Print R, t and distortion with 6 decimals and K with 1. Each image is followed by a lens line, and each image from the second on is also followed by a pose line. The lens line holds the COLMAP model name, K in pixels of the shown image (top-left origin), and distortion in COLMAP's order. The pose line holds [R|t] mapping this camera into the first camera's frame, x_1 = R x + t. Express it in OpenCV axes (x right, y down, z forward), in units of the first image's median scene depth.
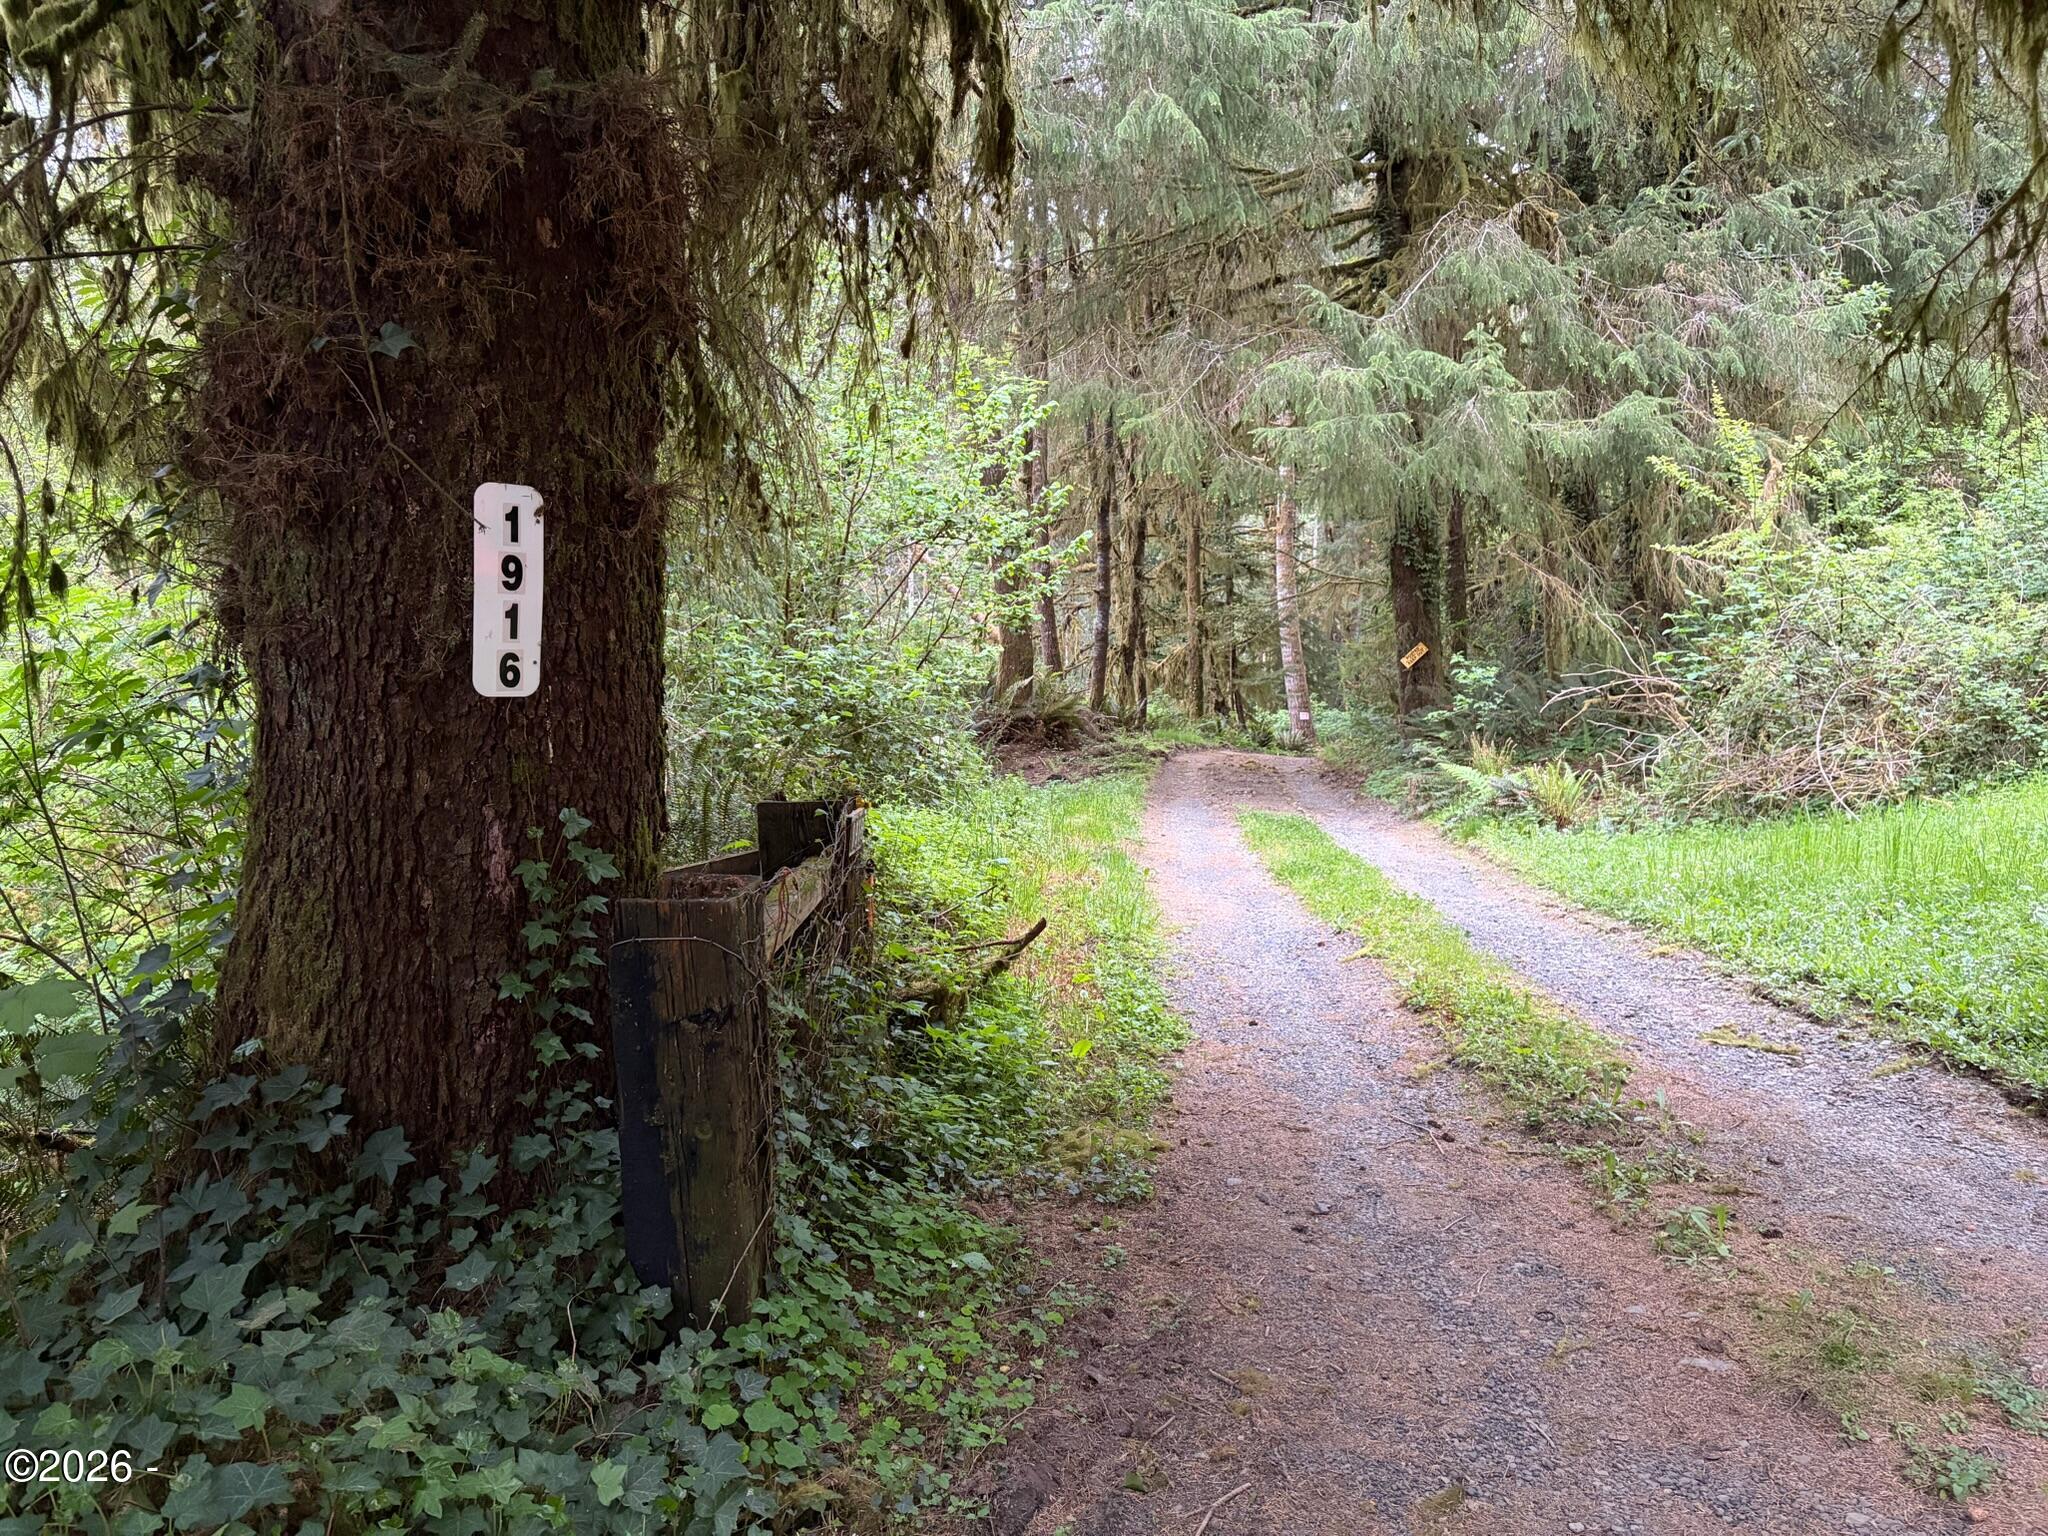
lens RADIAL K [[1547.3, 0, 1014.7], [0, 1547.3, 774.1], [0, 0, 1]] dist [0.011360, 0.000298]
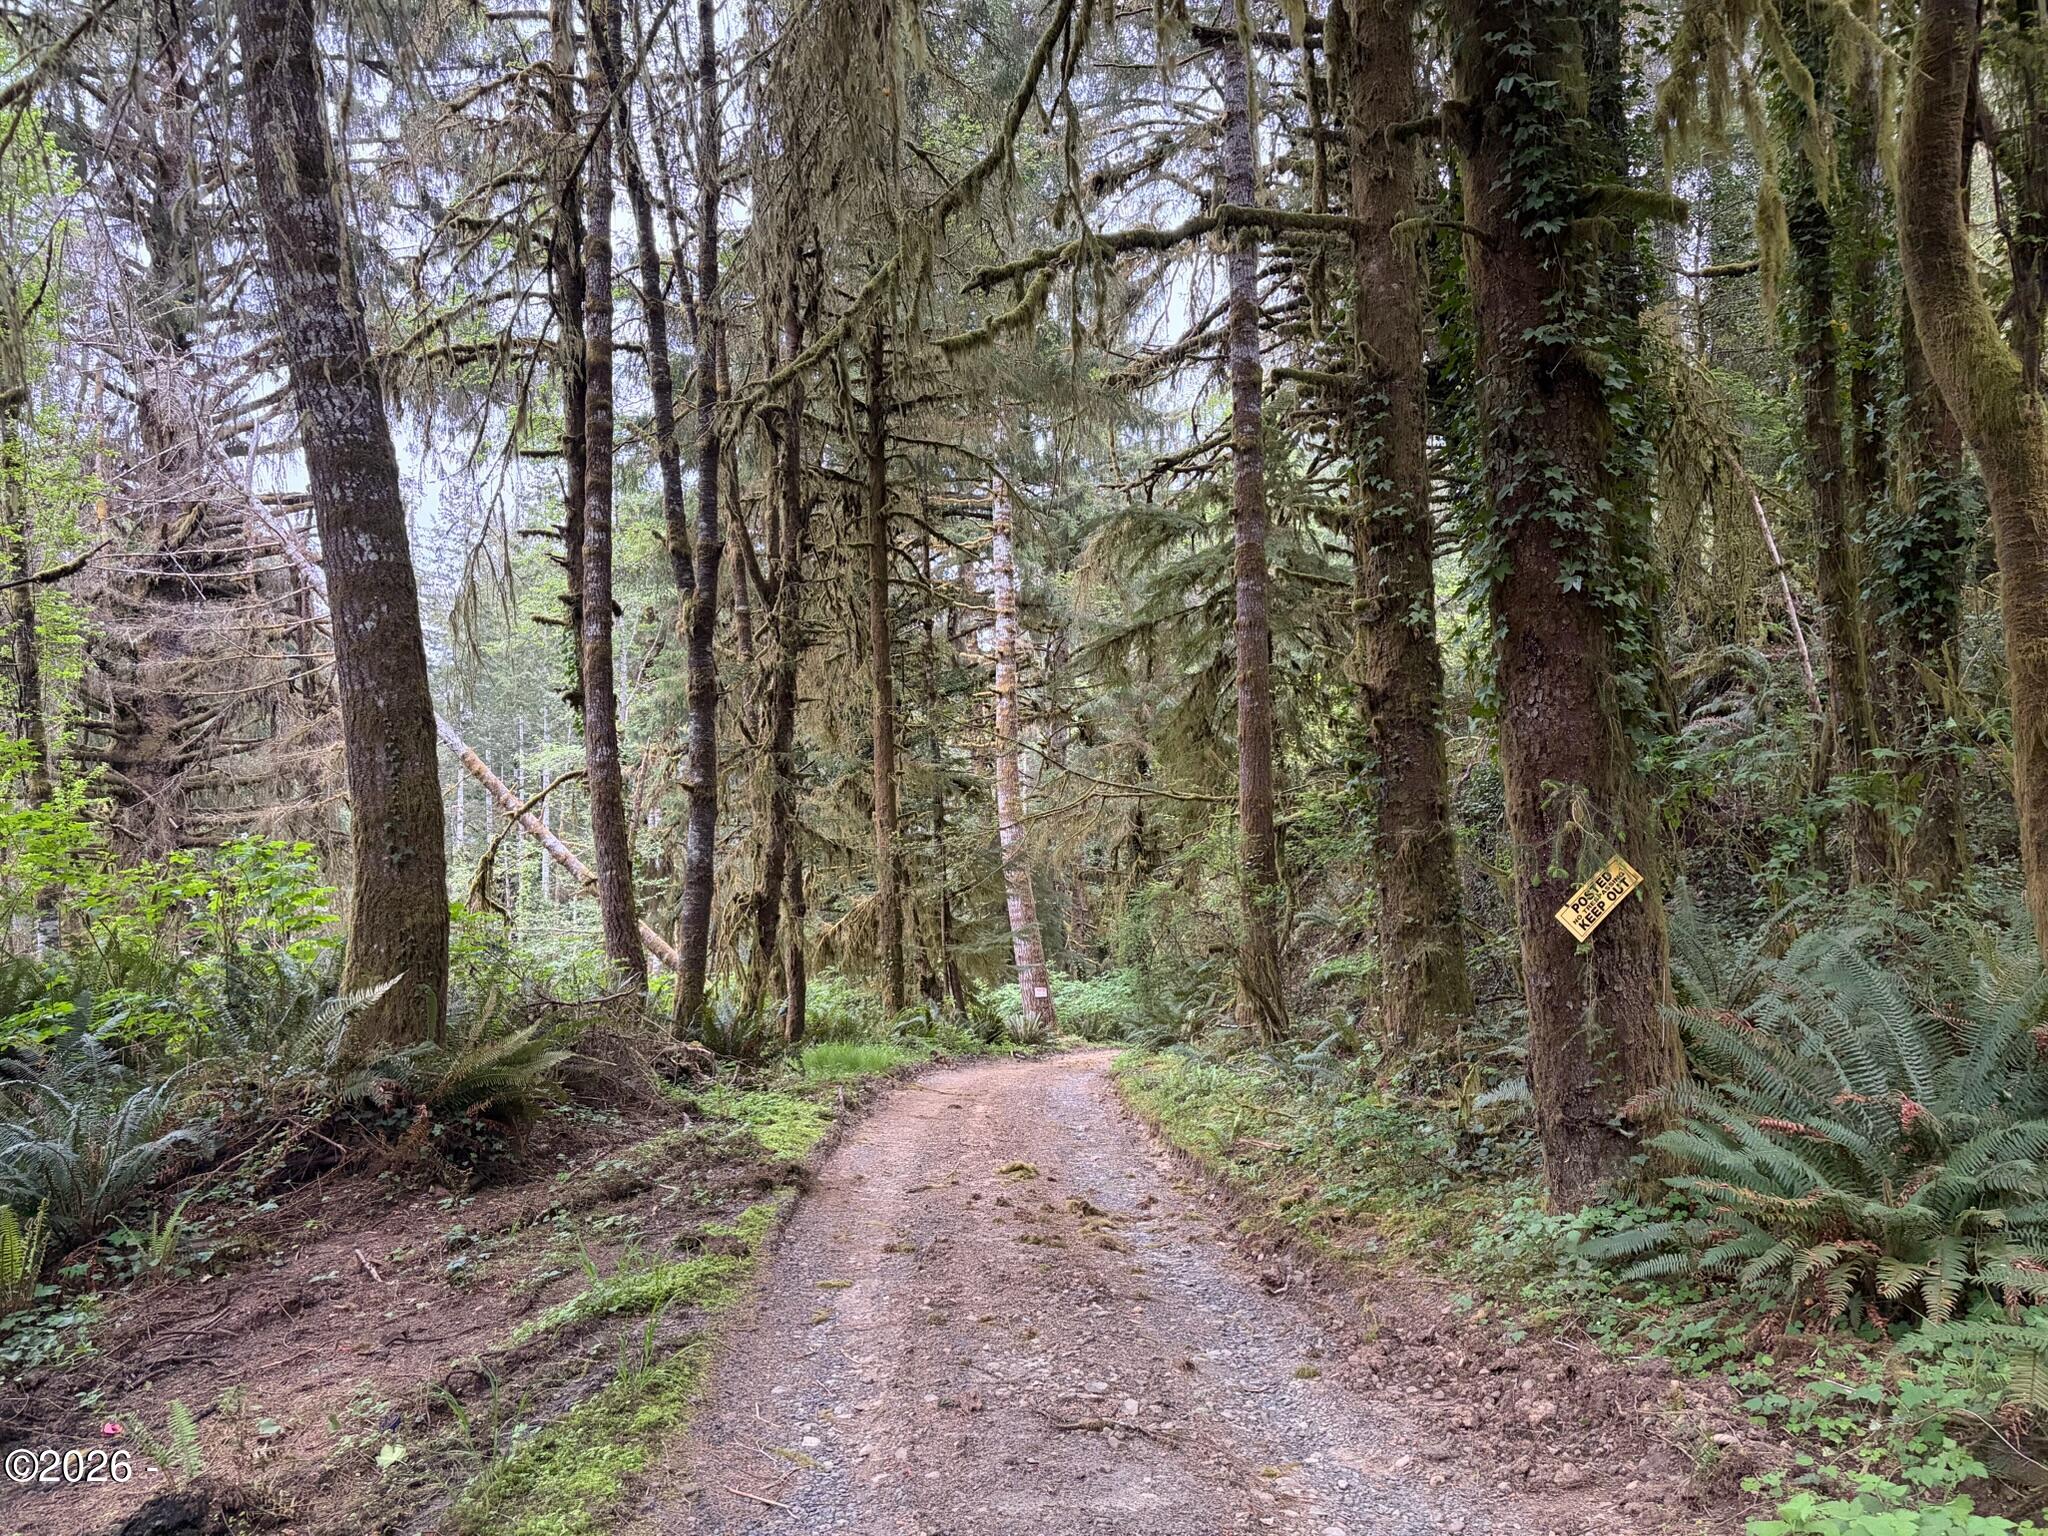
lens RADIAL K [[1547.3, 0, 1014.6], [0, 1547.3, 771.7], [0, 0, 1]] dist [0.011360, 0.000298]
pose [[0.981660, 0.003611, 0.190604, 0.040618], [0.028199, 0.986071, -0.163915, -0.024531], [-0.188541, 0.166284, 0.967885, 0.325145]]
